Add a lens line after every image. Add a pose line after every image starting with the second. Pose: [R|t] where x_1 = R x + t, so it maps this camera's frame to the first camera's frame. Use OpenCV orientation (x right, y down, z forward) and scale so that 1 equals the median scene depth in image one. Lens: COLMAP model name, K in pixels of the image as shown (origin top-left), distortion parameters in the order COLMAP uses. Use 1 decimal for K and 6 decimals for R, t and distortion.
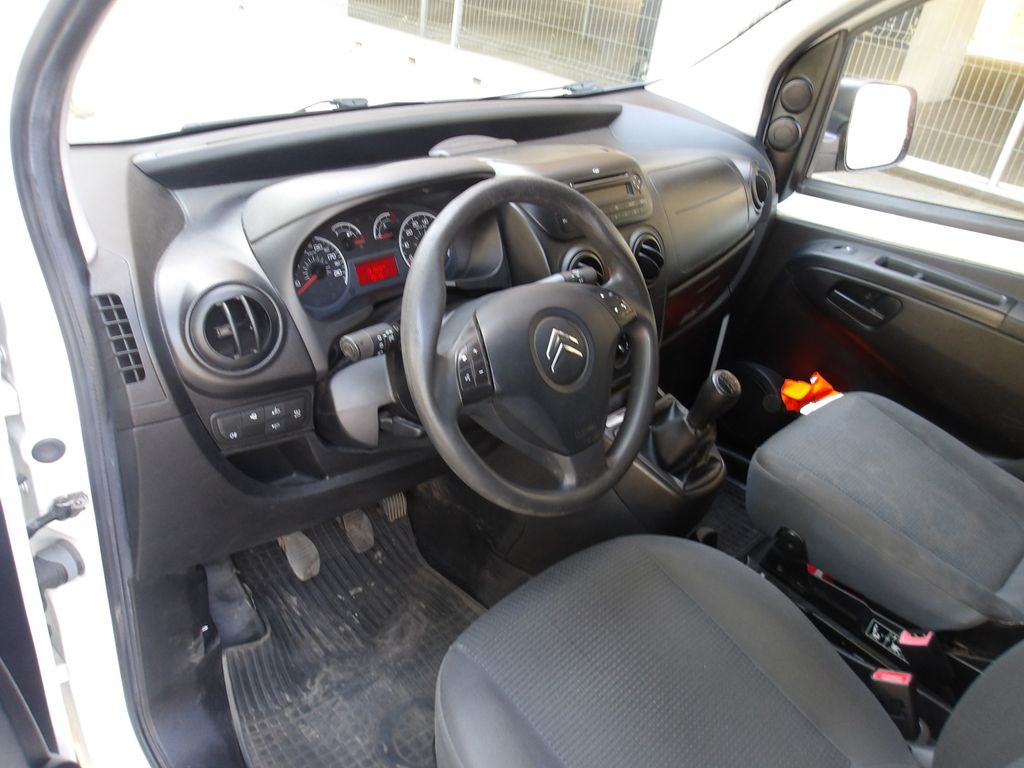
lens RADIAL K [[865.9, 0, 512.0], [0, 865.9, 384.0], [0, 0, 1]] dist [-0.011883, -0.008965]
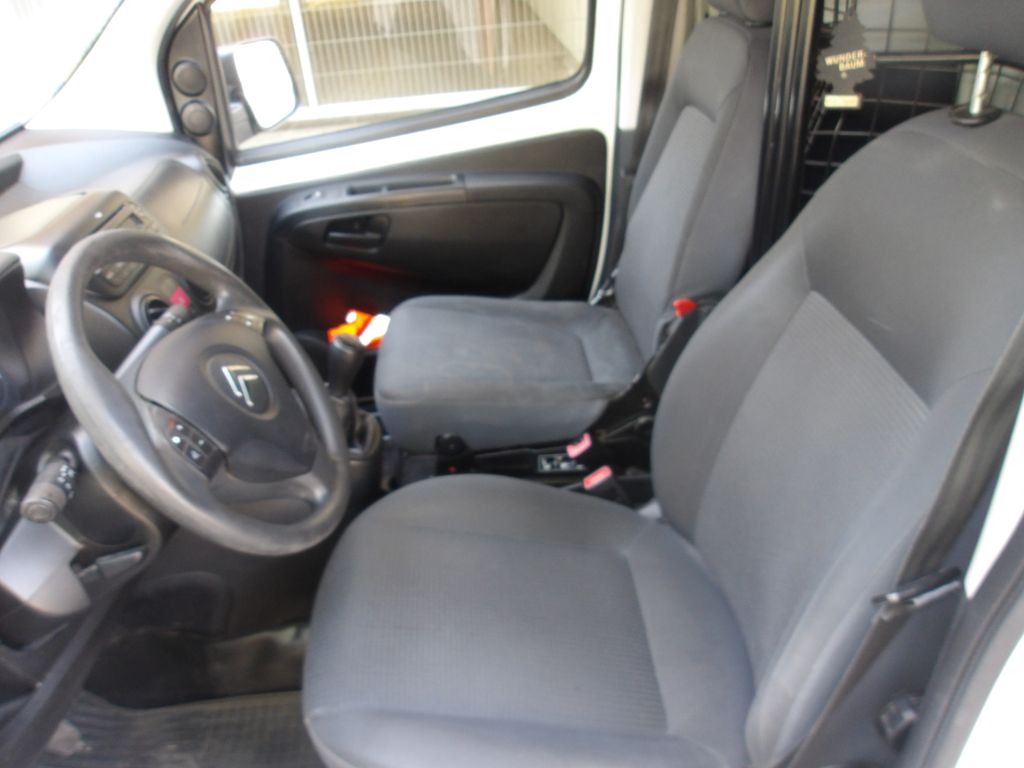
lens RADIAL K [[865.9, 0, 512.0], [0, 865.9, 384.0], [0, 0, 1]] dist [-0.011883, -0.008965]
pose [[0.644102, -0.512168, 0.568170, -0.204277], [0.501412, 0.843625, 0.192050, -0.050232], [-0.577684, 0.161187, 0.800187, 0.058236]]
